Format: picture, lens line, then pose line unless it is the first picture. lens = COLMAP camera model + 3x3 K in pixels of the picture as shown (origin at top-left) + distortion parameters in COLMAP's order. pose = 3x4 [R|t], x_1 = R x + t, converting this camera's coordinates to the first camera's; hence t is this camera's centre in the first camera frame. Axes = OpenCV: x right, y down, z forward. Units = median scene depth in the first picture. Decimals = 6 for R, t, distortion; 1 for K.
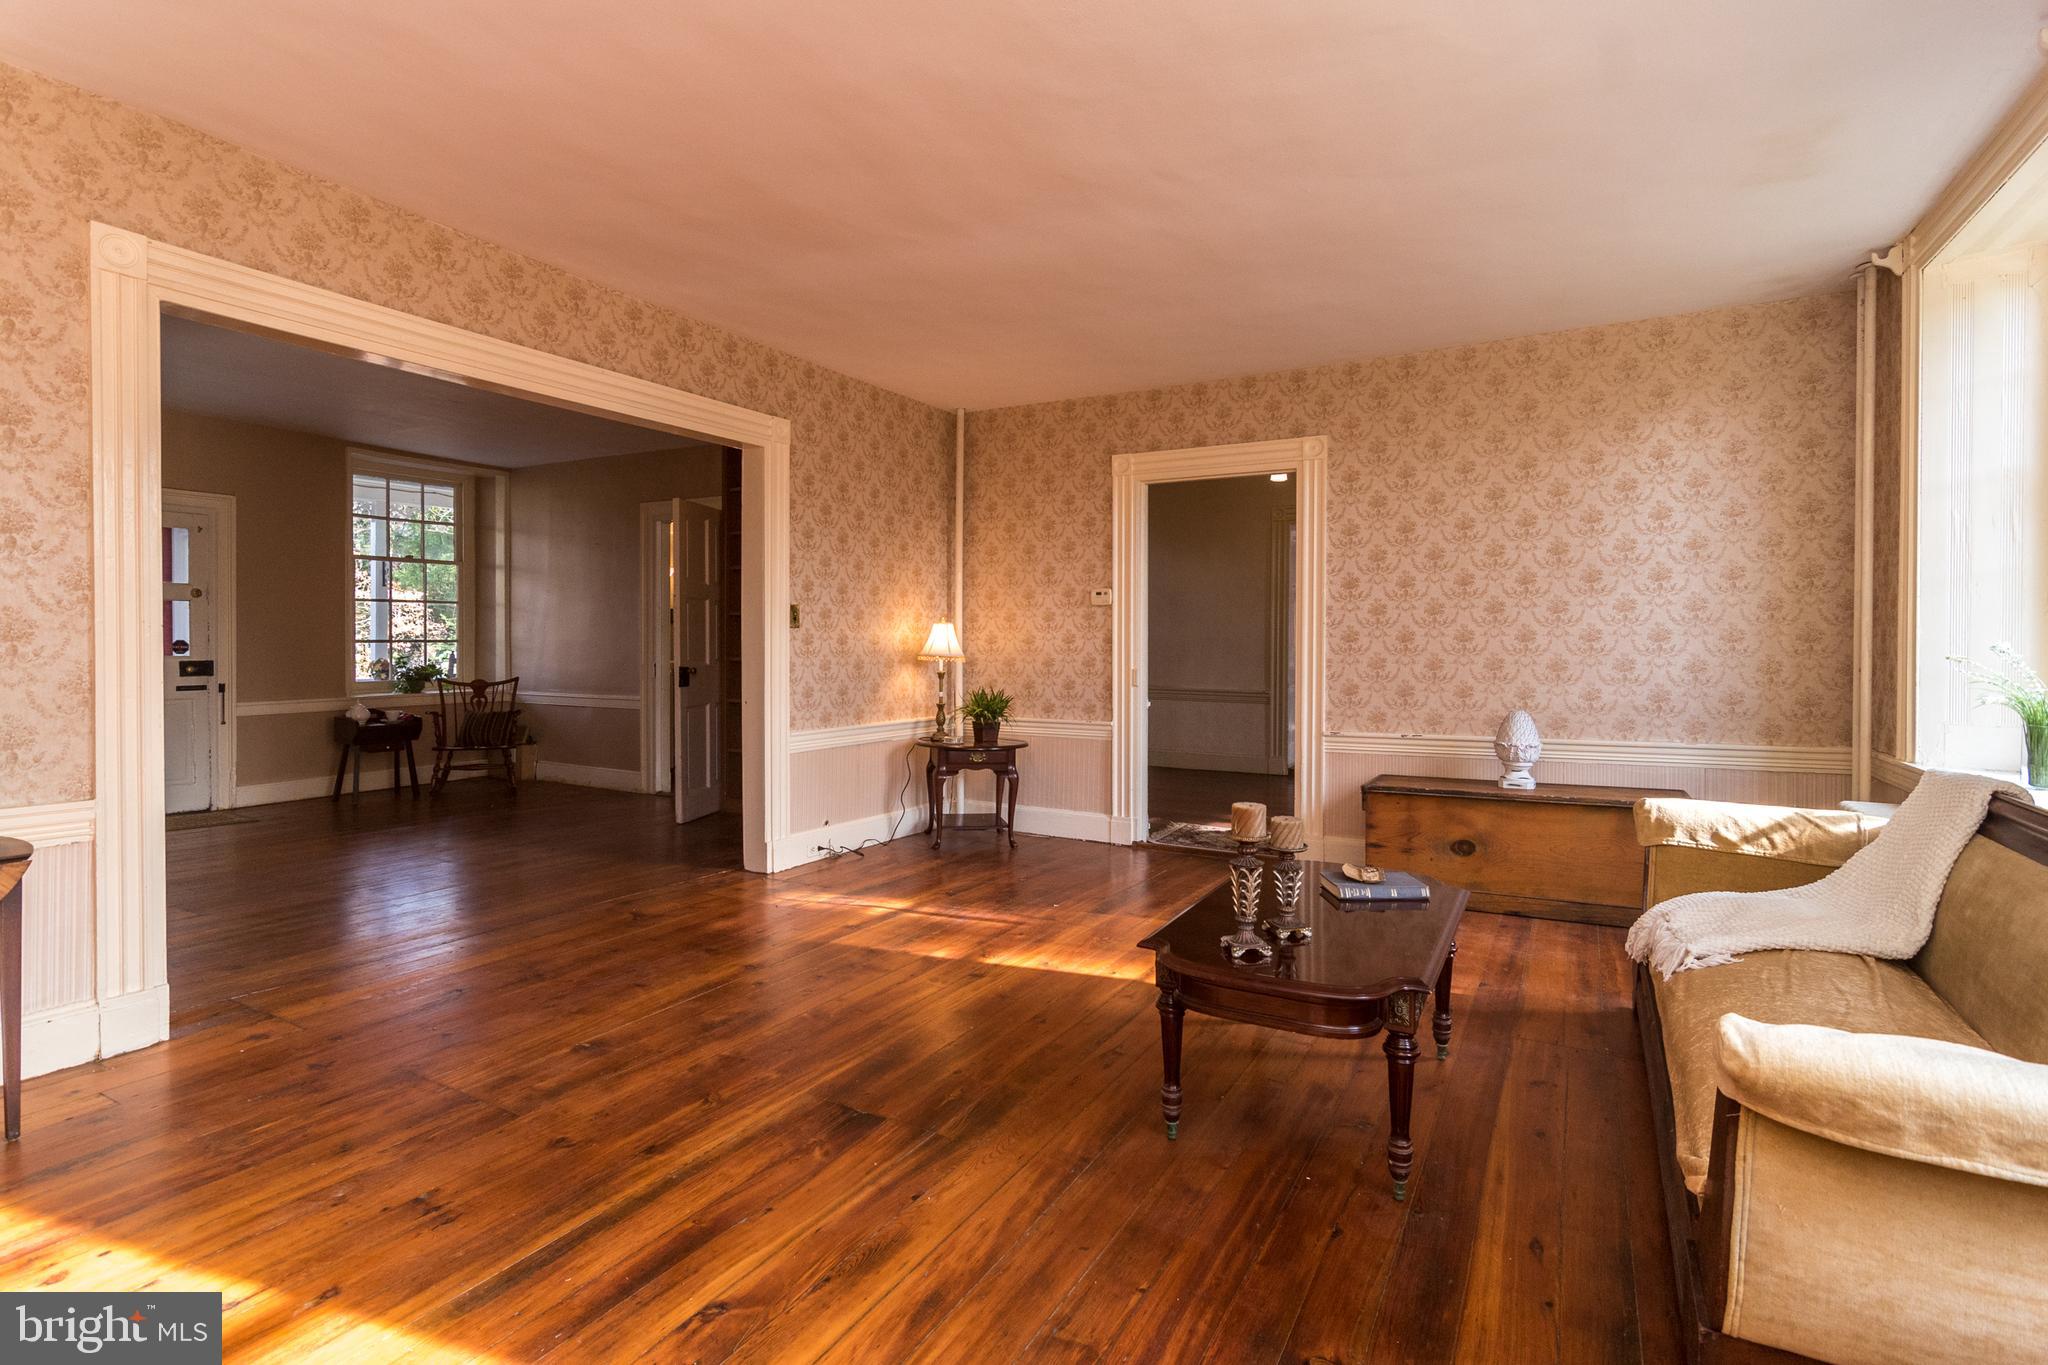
lens RADIAL K [[1009.9, 0, 1024.0], [0, 1009.9, 682.5], [0, 0, 1]] dist [-0.008192, -0.000093]
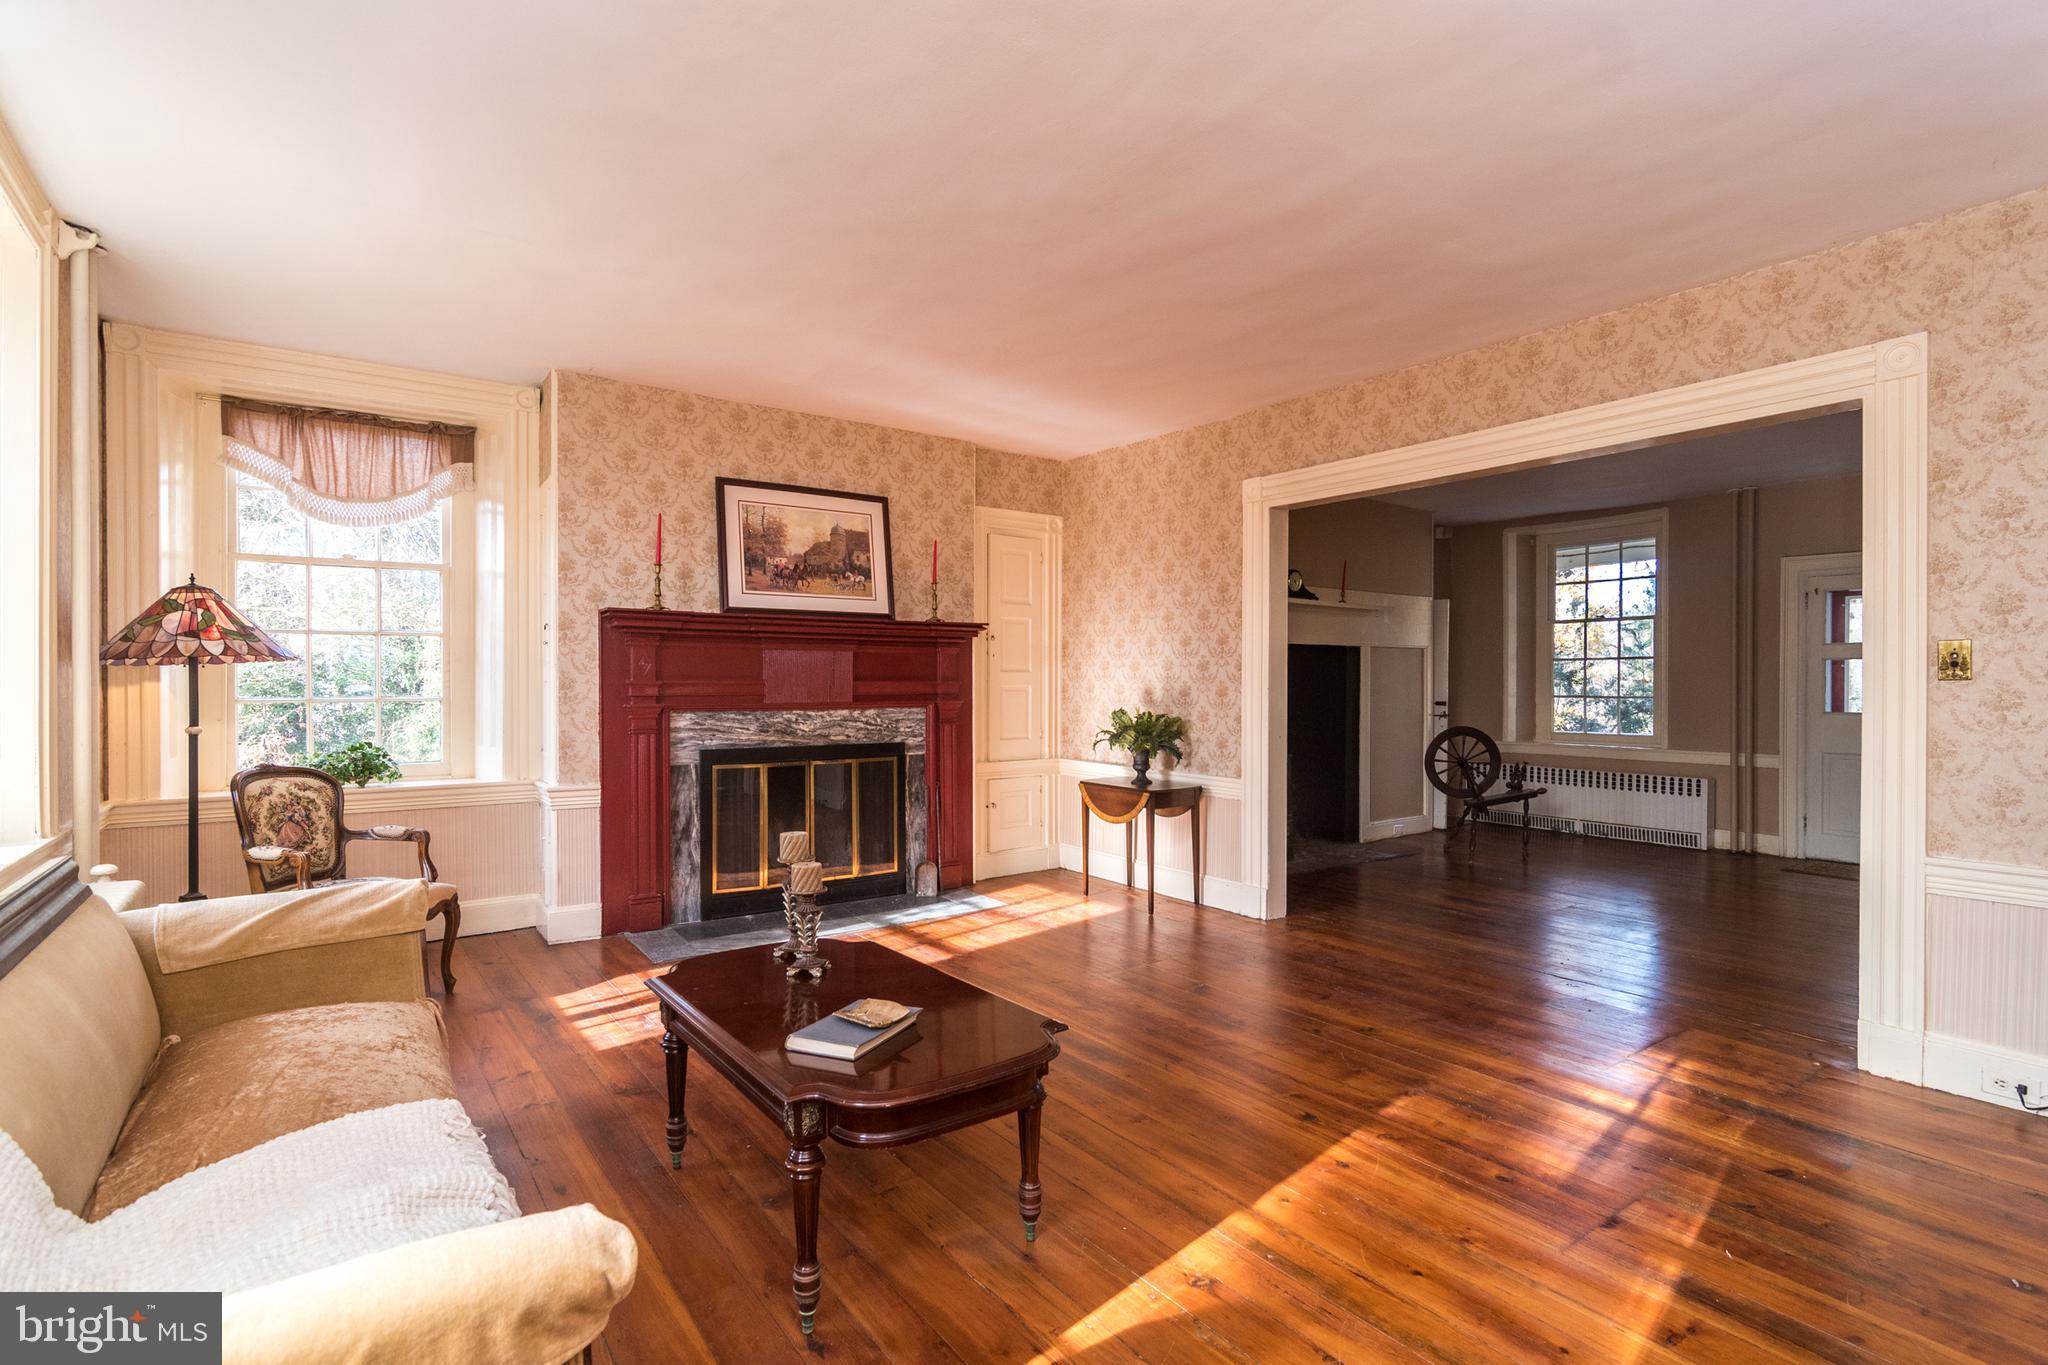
lens RADIAL K [[991.3, 0, 993.0], [0, 991.3, 691.2], [0, 0, 1]] dist [-0.014817, 0.000036]
pose [[-0.457948, -0.002371, -0.888976, 0.530526], [-0.042811, 0.998895, 0.019389, -0.036019], [0.887947, 0.046937, -0.457544, 0.777923]]
